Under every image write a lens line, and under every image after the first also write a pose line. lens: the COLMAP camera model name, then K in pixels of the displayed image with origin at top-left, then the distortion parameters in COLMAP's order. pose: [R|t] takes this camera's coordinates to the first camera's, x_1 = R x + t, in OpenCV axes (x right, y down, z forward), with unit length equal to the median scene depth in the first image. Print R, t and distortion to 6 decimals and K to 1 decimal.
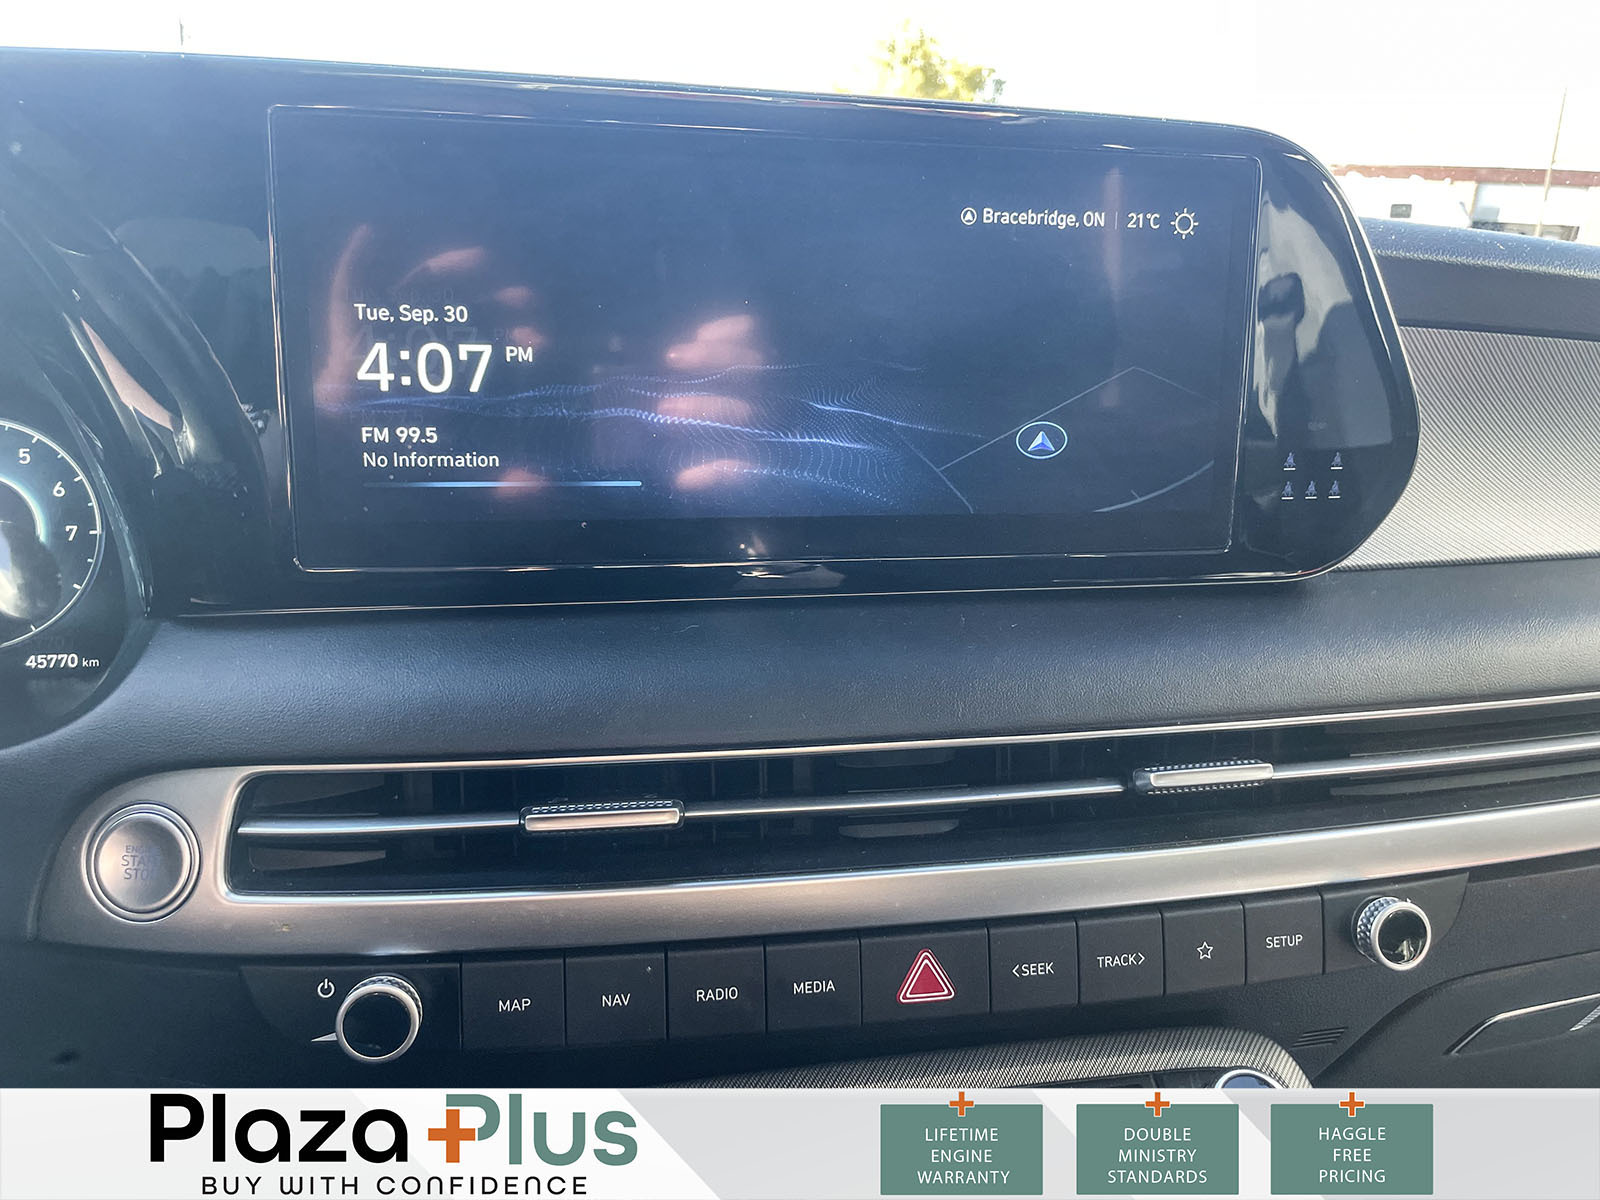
lens RADIAL K [[1212.6, 0, 798.3], [0, 1212.6, 600.0], [0, 0, 1]] dist [-0.000493, -0.002984]
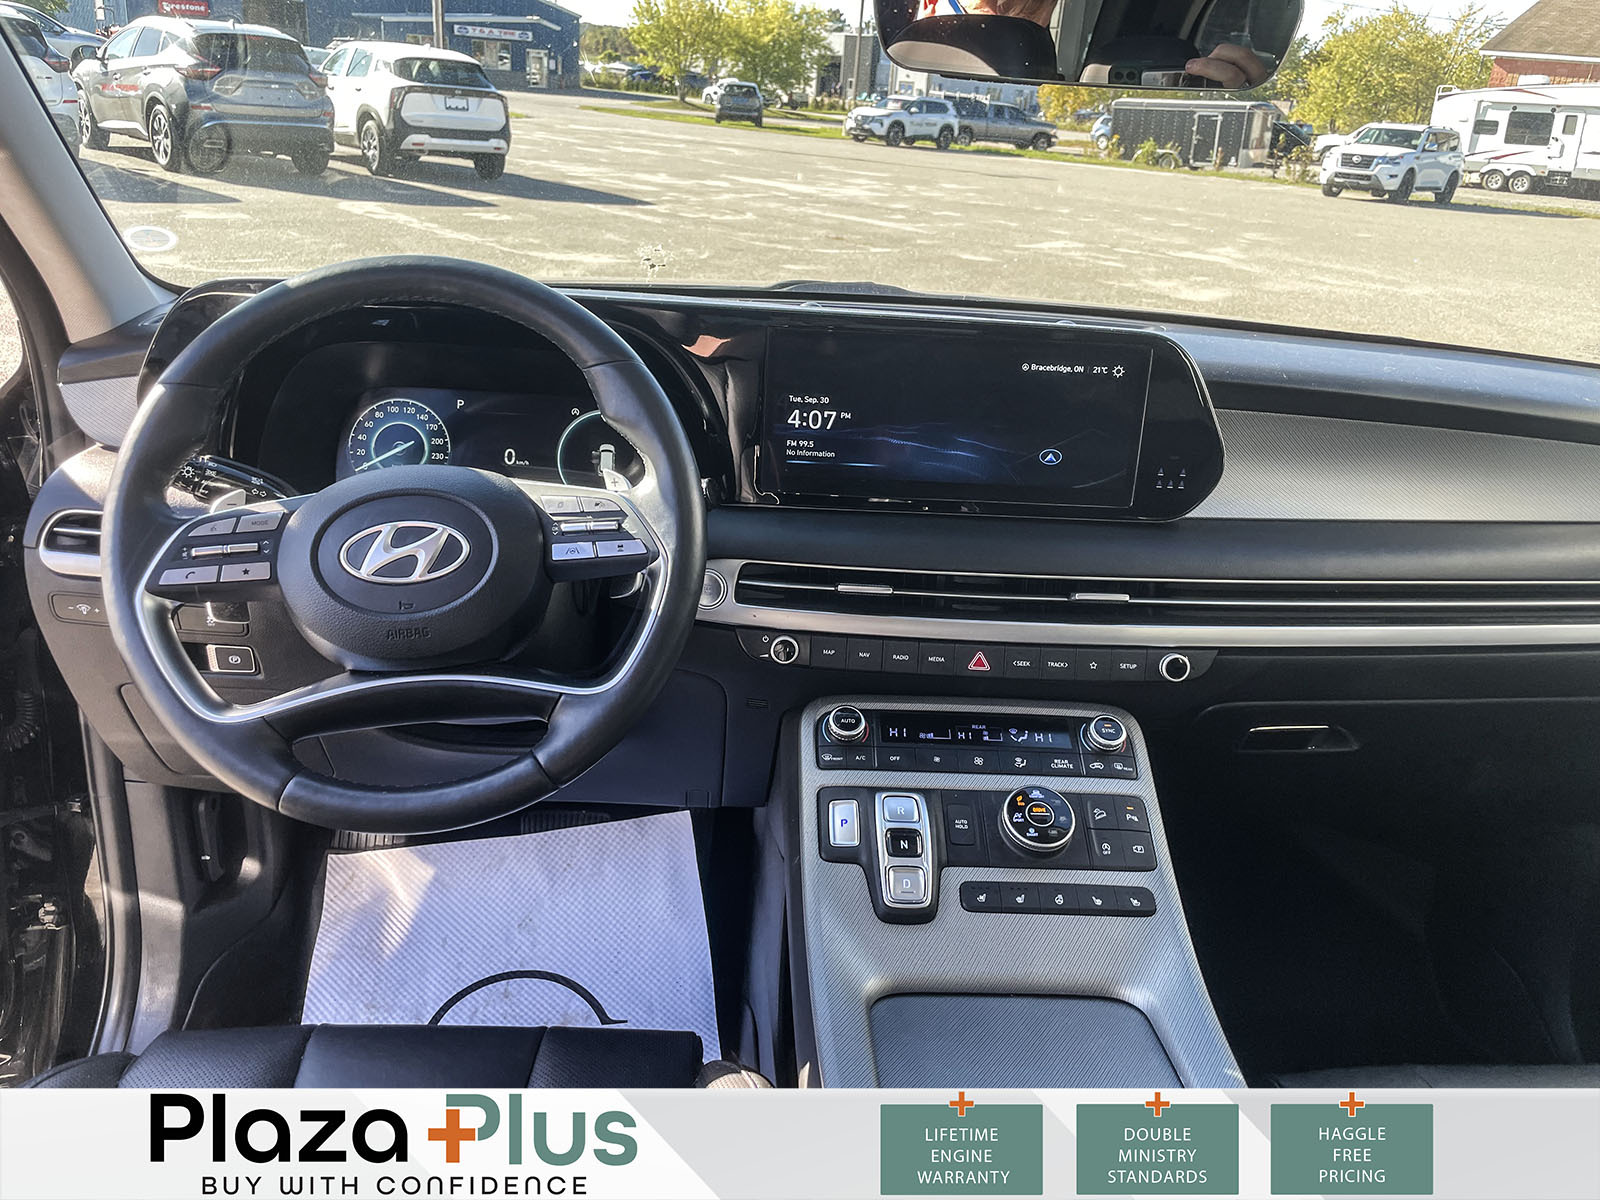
lens RADIAL K [[1212.6, 0, 801.5], [0, 1212.6, 595.8], [0, 0, 1]] dist [-0.000493, -0.002984]
pose [[0.986773, 0.087253, -0.136623, 0.058224], [-0.073119, 0.991753, 0.105264, -0.067774], [0.144681, -0.093882, 0.985015, -1.357681]]
